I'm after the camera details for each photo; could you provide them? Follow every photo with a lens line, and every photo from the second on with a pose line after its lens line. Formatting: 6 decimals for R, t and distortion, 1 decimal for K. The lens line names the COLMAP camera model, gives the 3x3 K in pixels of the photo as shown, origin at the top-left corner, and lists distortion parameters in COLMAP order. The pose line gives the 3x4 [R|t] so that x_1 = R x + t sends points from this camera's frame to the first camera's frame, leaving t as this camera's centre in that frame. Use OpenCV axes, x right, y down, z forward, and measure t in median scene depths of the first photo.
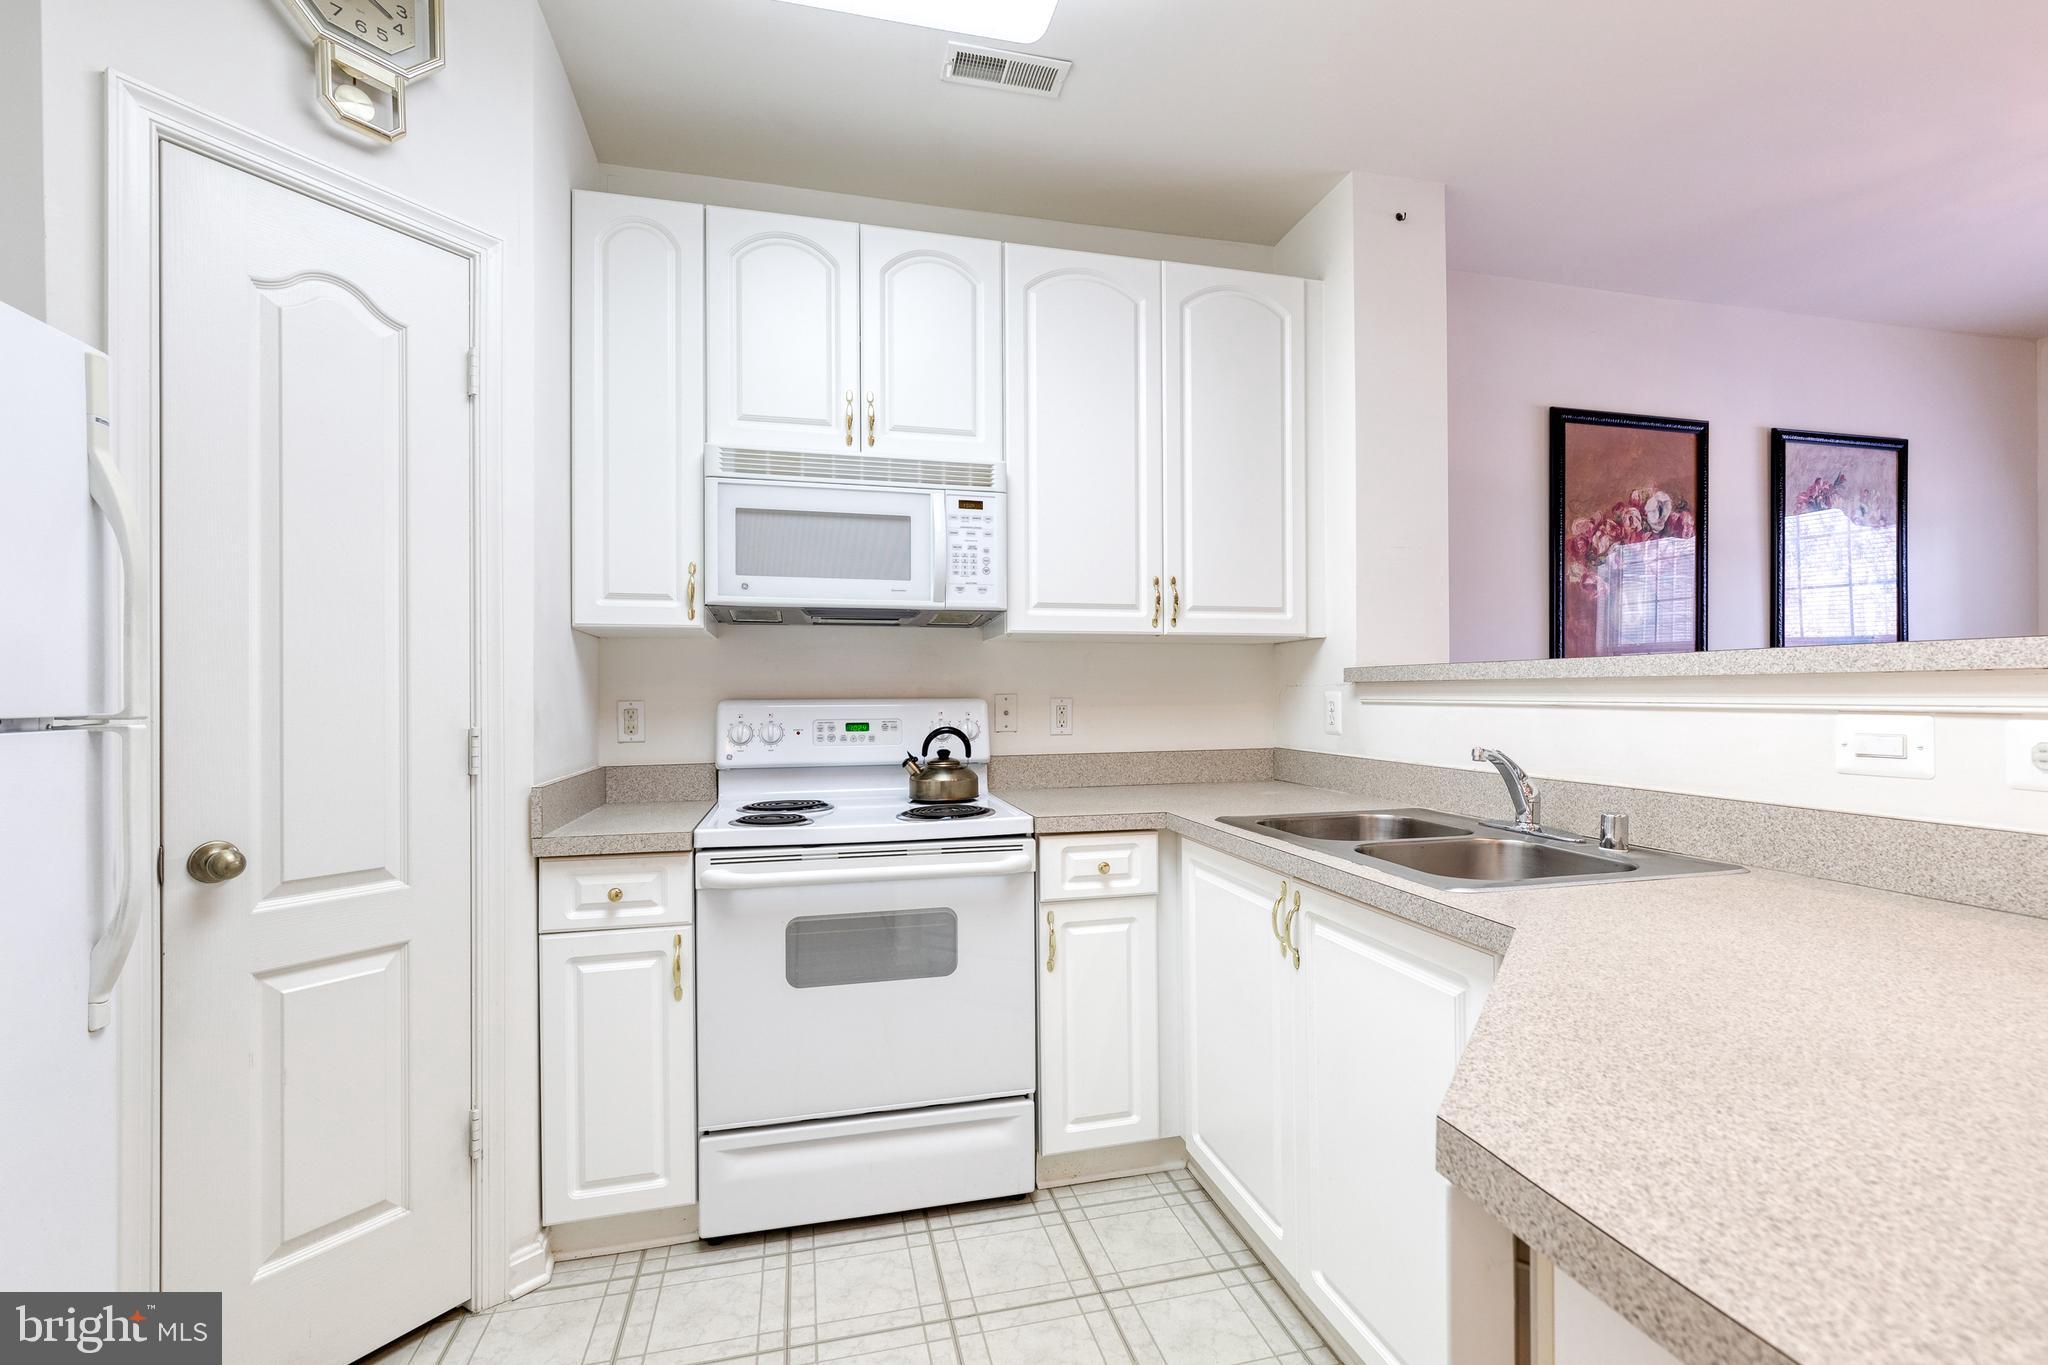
lens RADIAL K [[922.6, 0, 1031.0], [0, 922.6, 694.7], [0, 0, 1]] dist [0.010282, -0.002213]
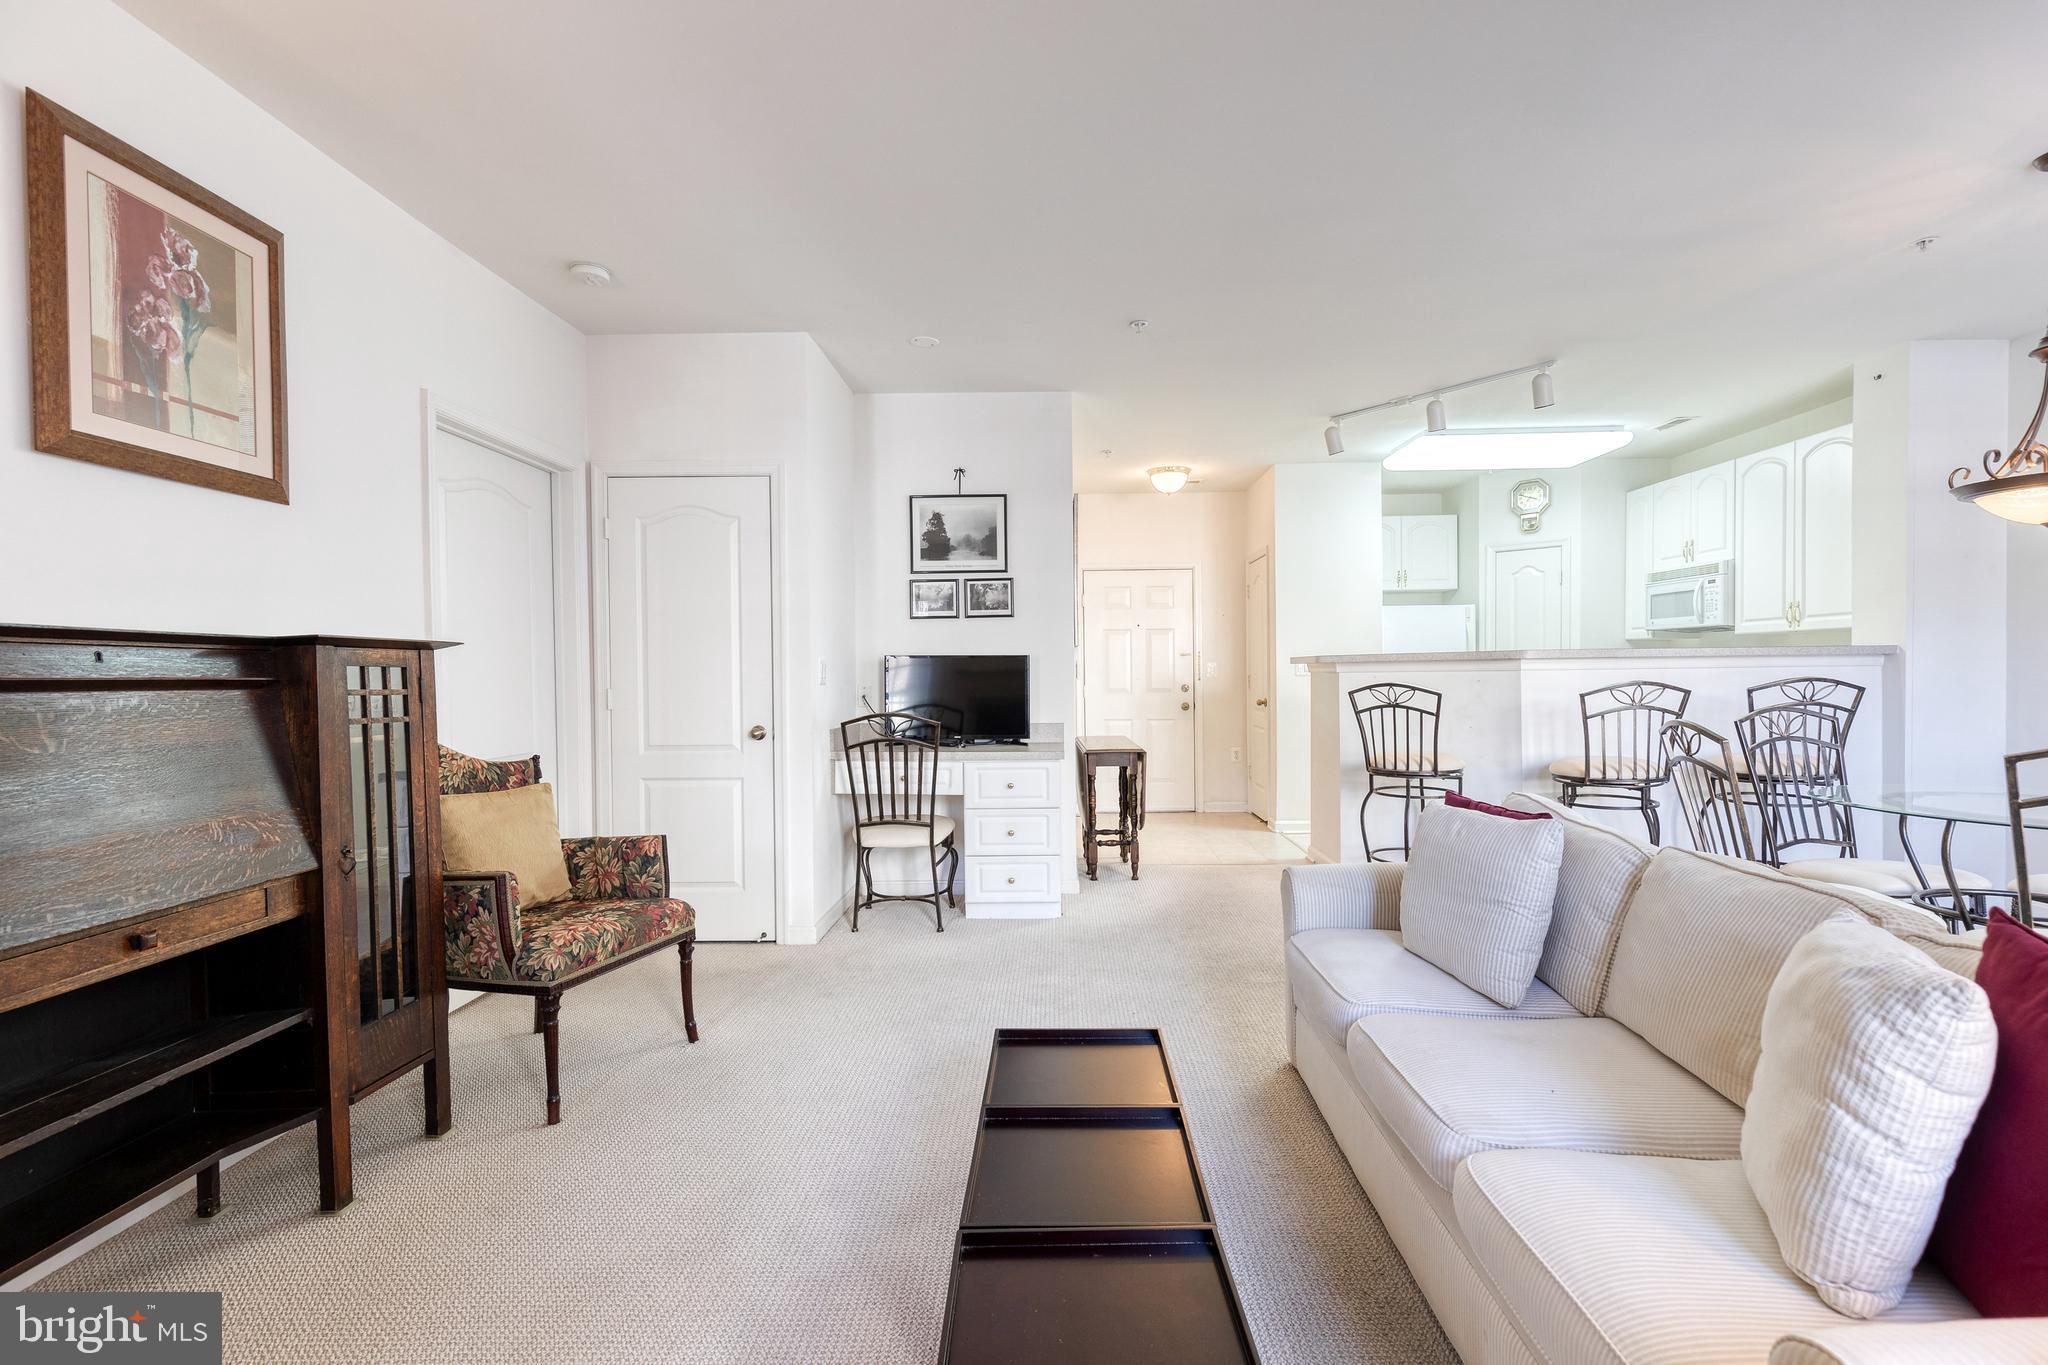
lens RADIAL K [[922.6, 0, 1047.6], [0, 922.6, 679.8], [0, 0, 1]] dist [0.010282, -0.002213]
pose [[-0.259856, 0.014849, -0.965533, 2.674738], [0.009882, 0.999870, 0.012718, -0.003456], [0.965597, -0.006237, -0.259969, -0.019178]]
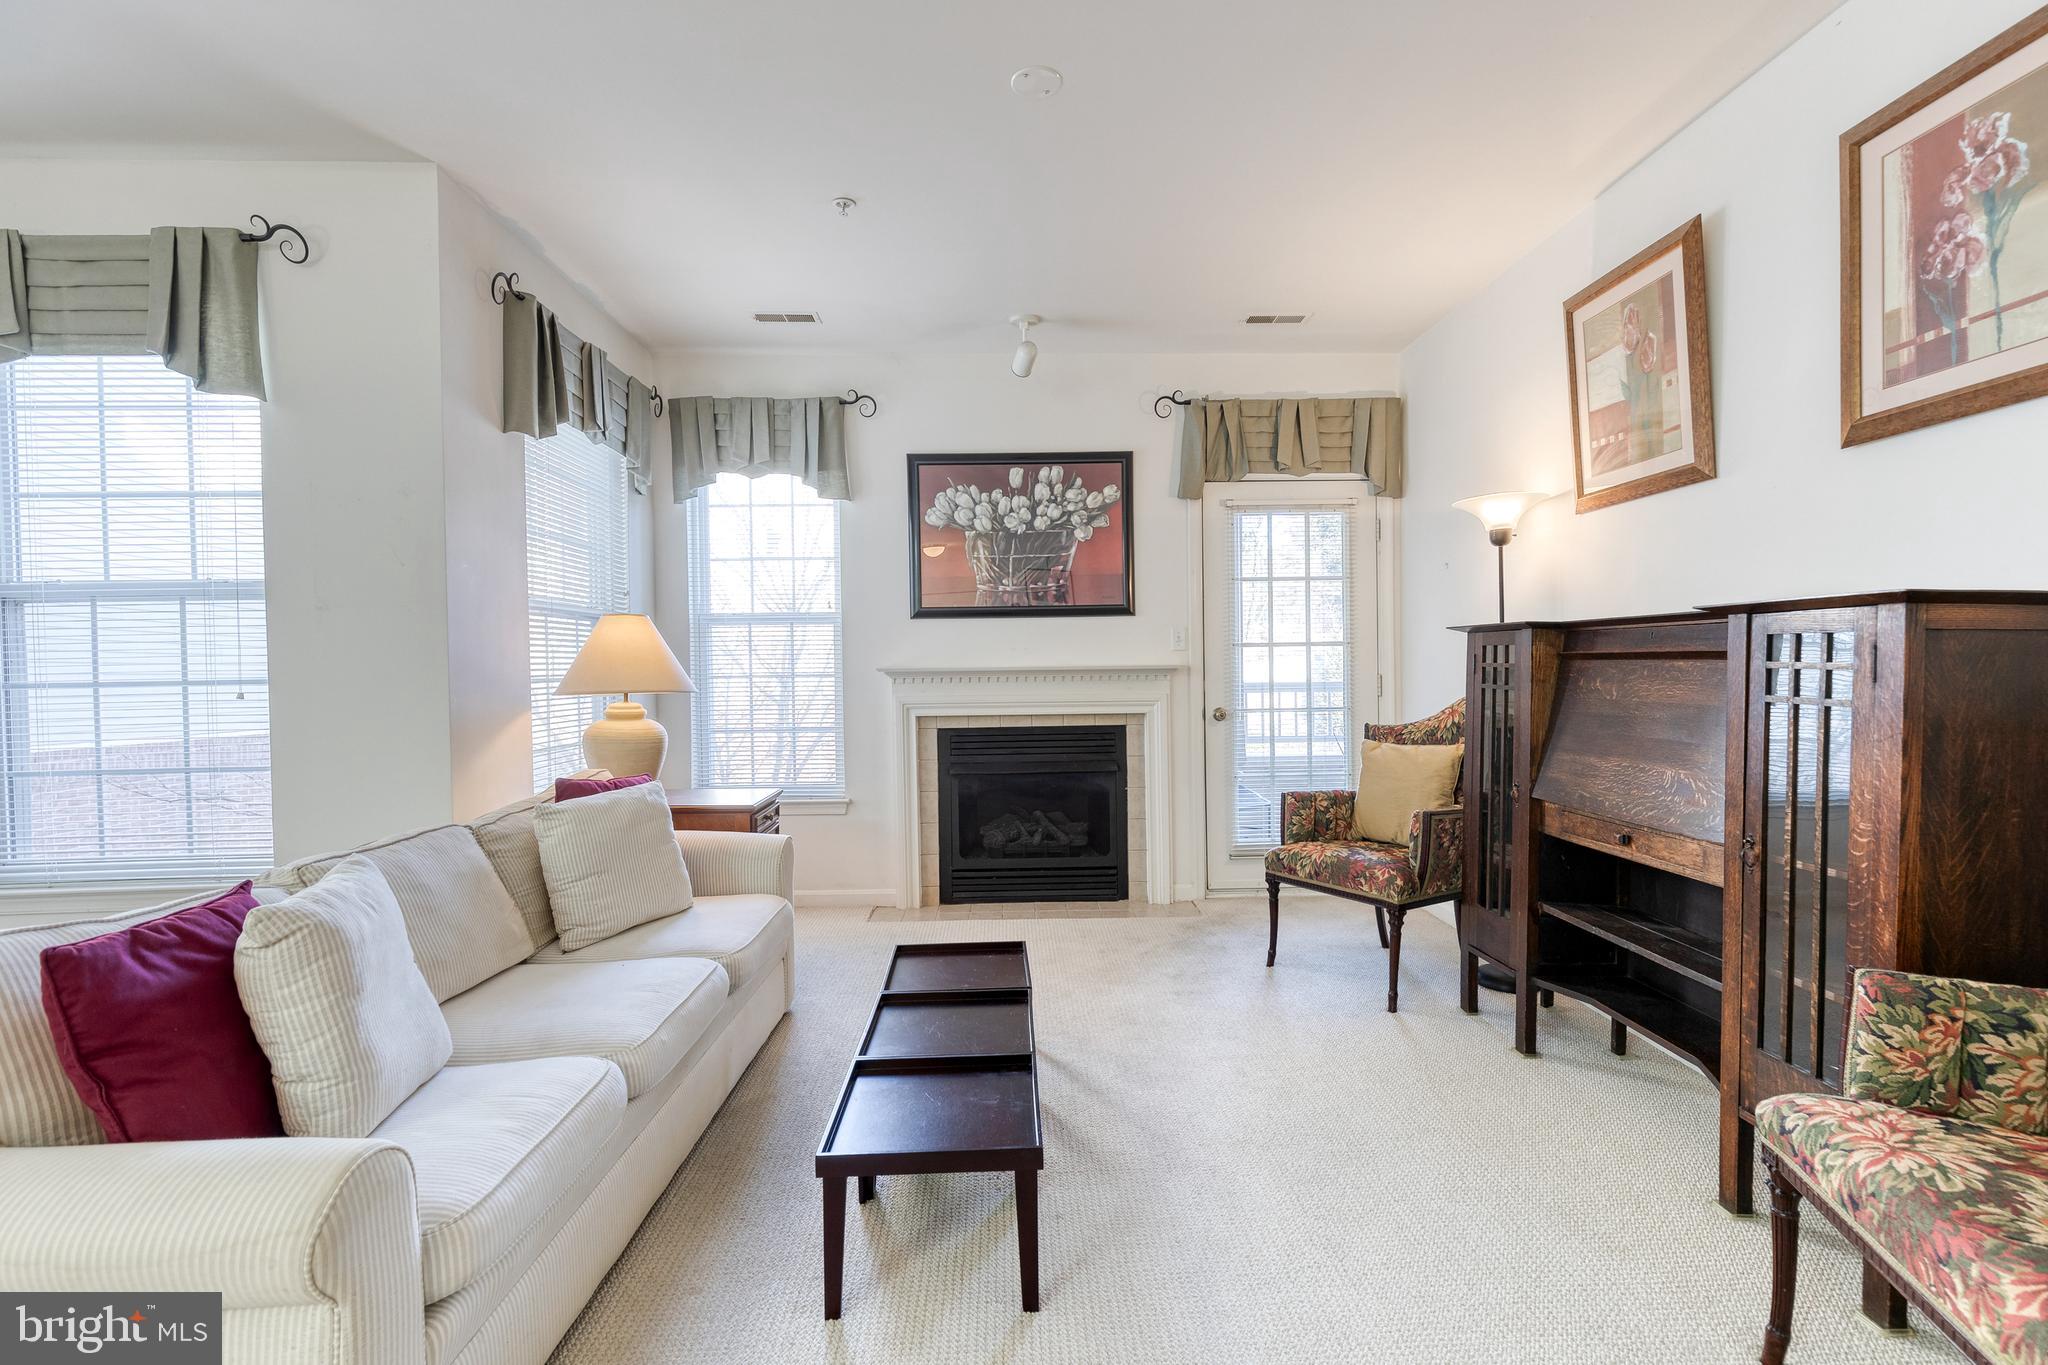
lens RADIAL K [[922.6, 0, 1040.2], [0, 922.6, 685.1], [0, 0, 1]] dist [0.010282, -0.002213]
pose [[0.209414, -0.018888, 0.977645, 1.103773], [0.015635, 0.999750, 0.015966, 0.007824], [-0.977702, 0.011942, 0.209657, -0.463529]]
